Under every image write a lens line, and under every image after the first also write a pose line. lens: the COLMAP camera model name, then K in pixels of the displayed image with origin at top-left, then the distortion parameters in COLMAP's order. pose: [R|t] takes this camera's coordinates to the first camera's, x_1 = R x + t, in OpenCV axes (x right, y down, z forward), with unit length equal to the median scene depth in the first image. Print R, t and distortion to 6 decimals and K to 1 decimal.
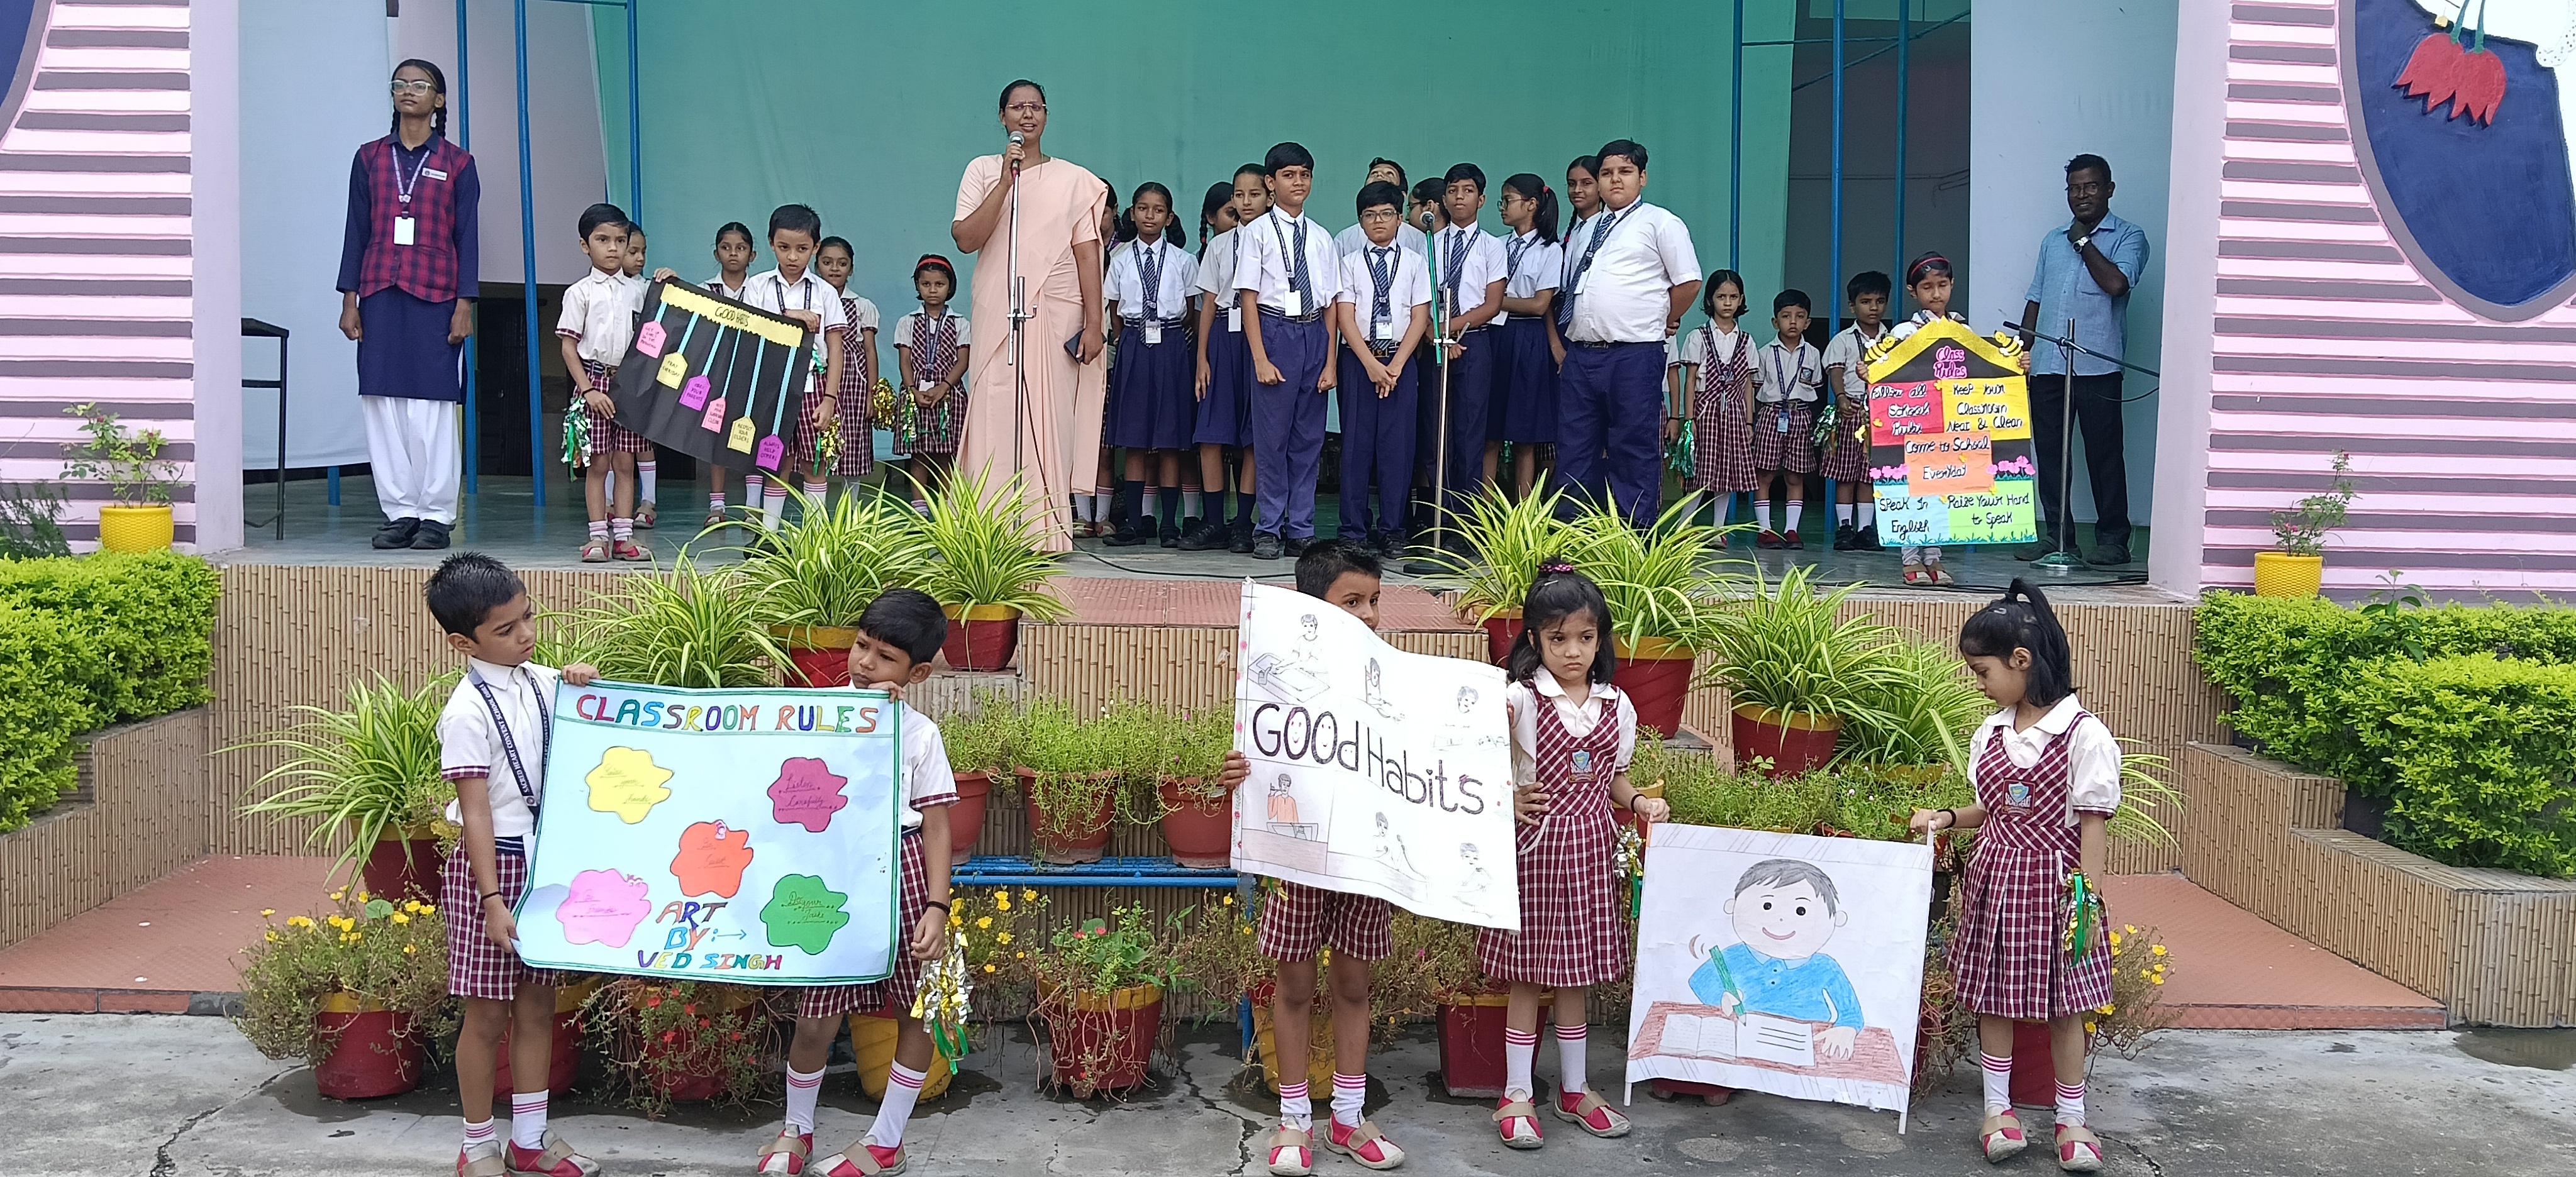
lens RADIAL K [[1970.8, 0, 1296.1], [0, 1970.8, 574.6], [0, 0, 1]] dist [0.011622, -0.072571]
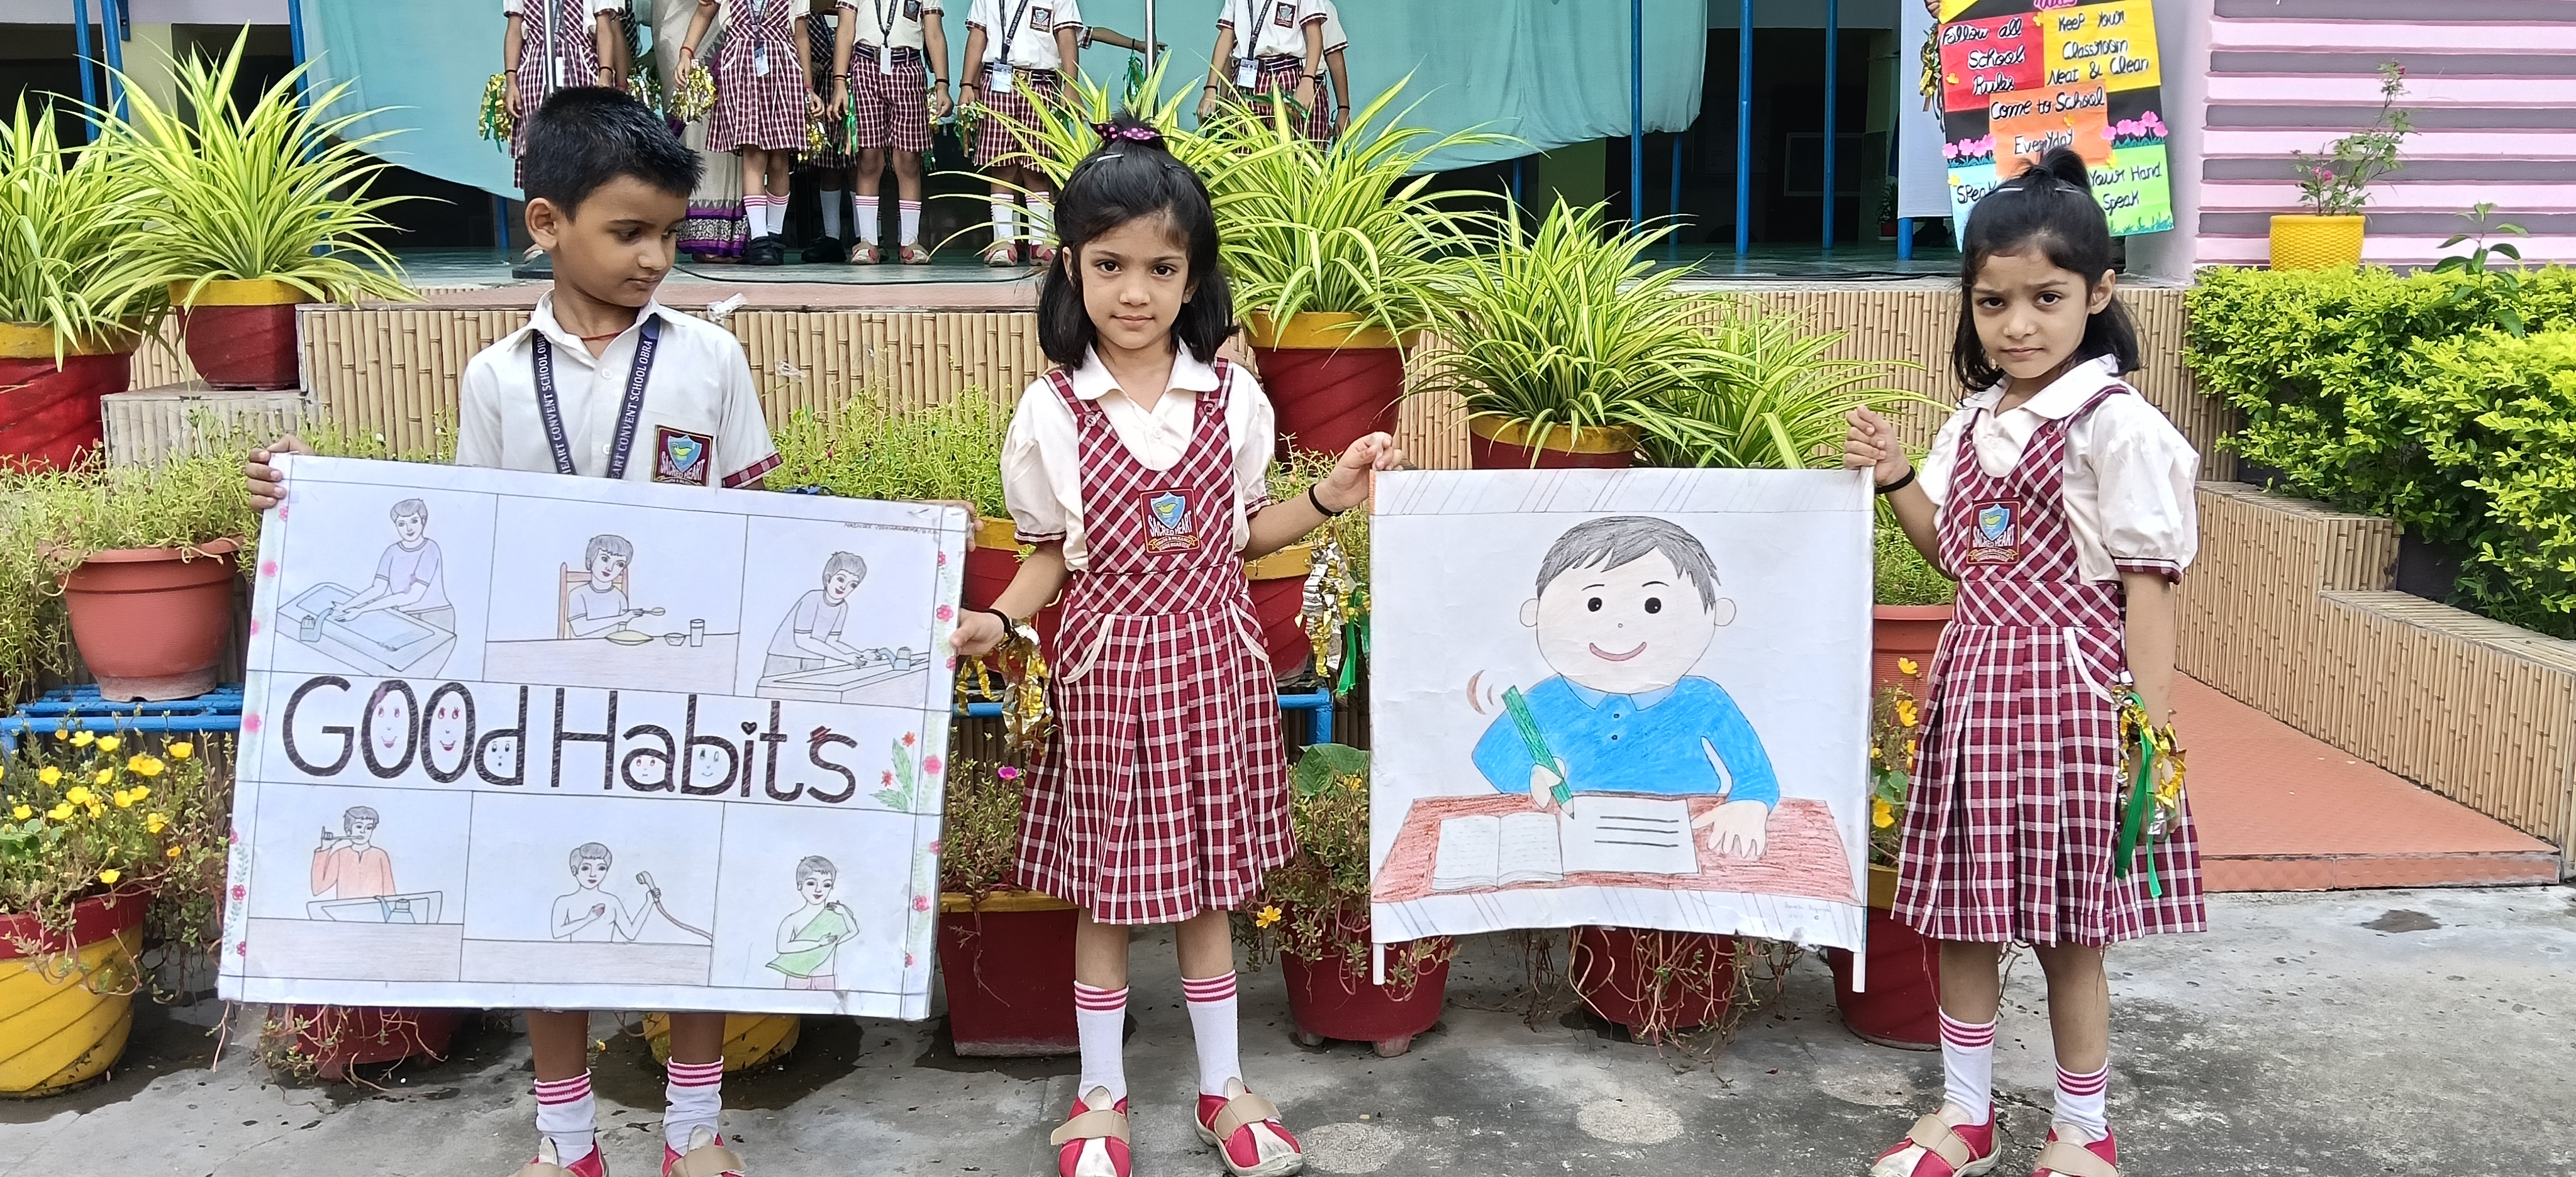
lens RADIAL K [[1973.6, 0, 1292.6], [0, 1973.6, 576.5], [0, 0, 1]] dist [0.004753, -0.061104]
pose [[0.999590, -0.028588, 0.001527, 0.142284], [0.028307, 0.994933, 0.096469, 0.046746], [-0.004277, -0.096386, 0.995335, 0.311645]]
